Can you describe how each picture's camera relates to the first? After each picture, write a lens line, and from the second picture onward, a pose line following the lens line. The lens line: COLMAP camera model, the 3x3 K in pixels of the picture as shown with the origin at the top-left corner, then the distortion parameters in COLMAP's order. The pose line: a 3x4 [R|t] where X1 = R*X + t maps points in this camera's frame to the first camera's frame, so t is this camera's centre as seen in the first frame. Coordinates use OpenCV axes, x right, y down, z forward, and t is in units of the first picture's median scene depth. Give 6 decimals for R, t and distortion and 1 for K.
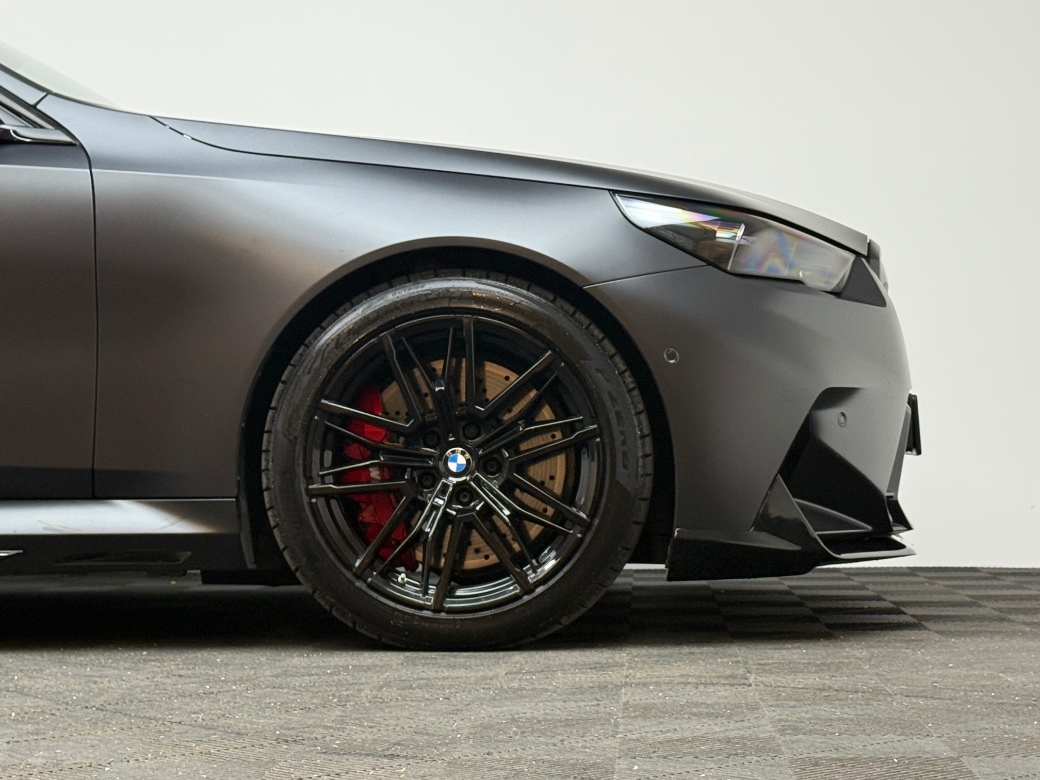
lens RADIAL K [[2215.0, 0, 520.0], [0, 2215.0, 390.0], [0, 0, 1]] dist [0.078451, 0.463271]
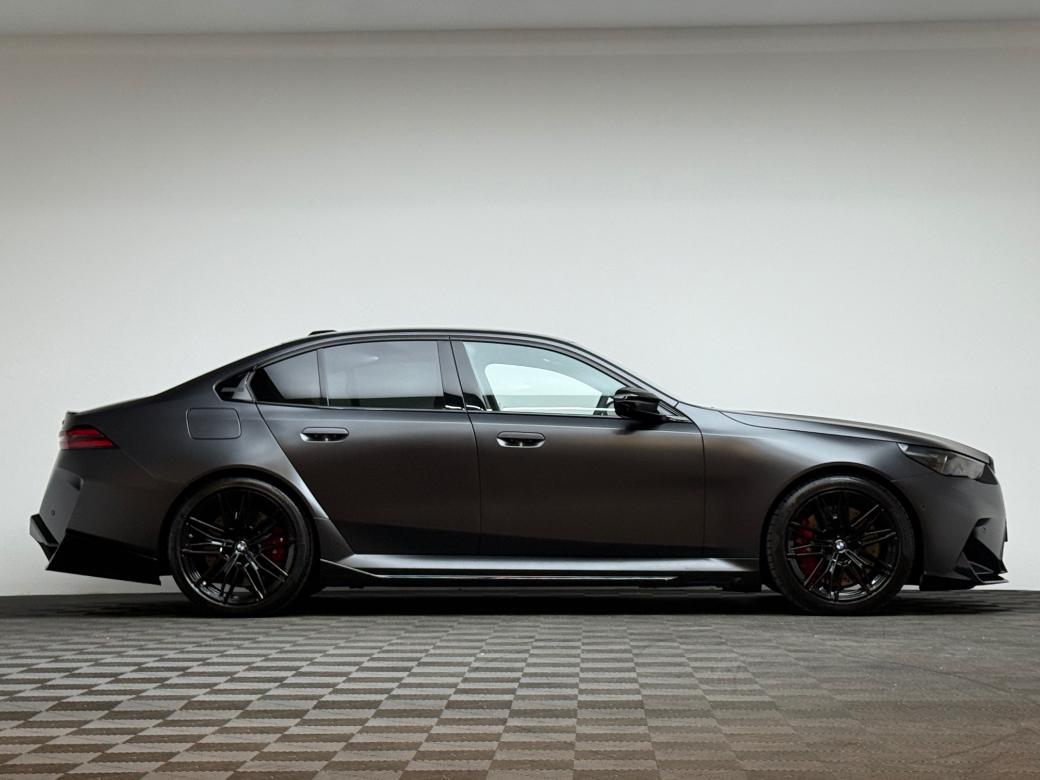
lens RADIAL K [[2215.0, 0, 520.0], [0, 2215.0, 390.0], [0, 0, 1]] dist [0.078451, 0.463271]
pose [[0.999679, 0.009369, 0.023554, -0.473336], [-0.009028, 0.999853, -0.014576, -0.110687], [-0.023687, 0.014358, 0.999616, -1.642737]]
